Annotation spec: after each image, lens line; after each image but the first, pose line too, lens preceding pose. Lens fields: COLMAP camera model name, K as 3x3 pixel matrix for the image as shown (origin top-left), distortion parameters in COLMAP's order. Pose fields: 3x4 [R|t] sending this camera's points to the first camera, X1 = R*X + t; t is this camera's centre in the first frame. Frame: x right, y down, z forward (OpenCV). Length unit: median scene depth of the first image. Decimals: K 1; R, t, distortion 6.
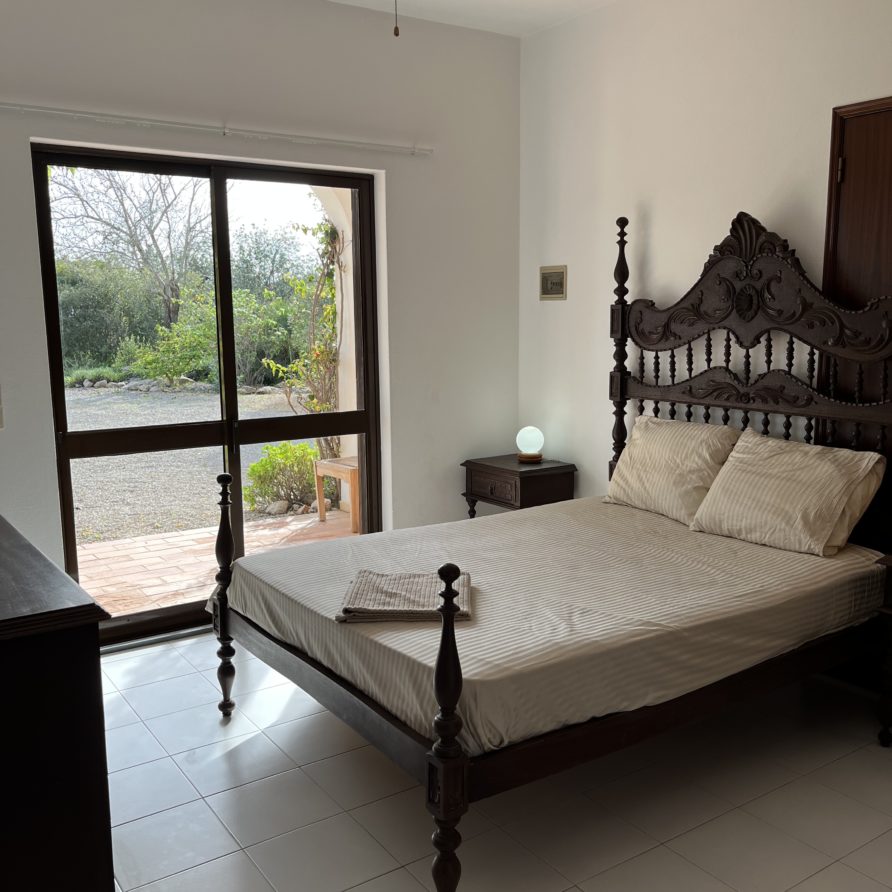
lens RADIAL K [[901.8, 0, 446.0], [0, 901.8, 446.0], [0, 0, 1]] dist [-0.015098, -0.033047]
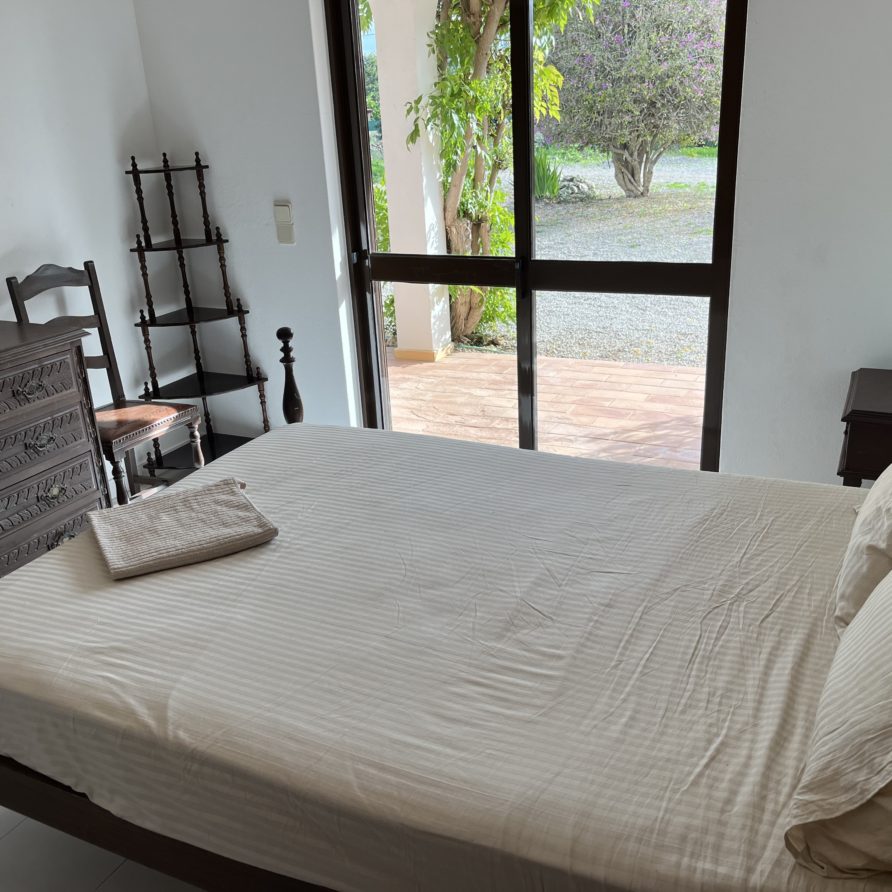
lens RADIAL K [[901.8, 0, 446.0], [0, 901.8, 446.0], [0, 0, 1]] dist [-0.015098, -0.033047]
pose [[0.497640, 0.291637, -0.816885, 0.449831], [-0.082259, 0.953404, 0.290265, -0.098394], [0.863474, -0.077252, 0.498442, 0.508750]]
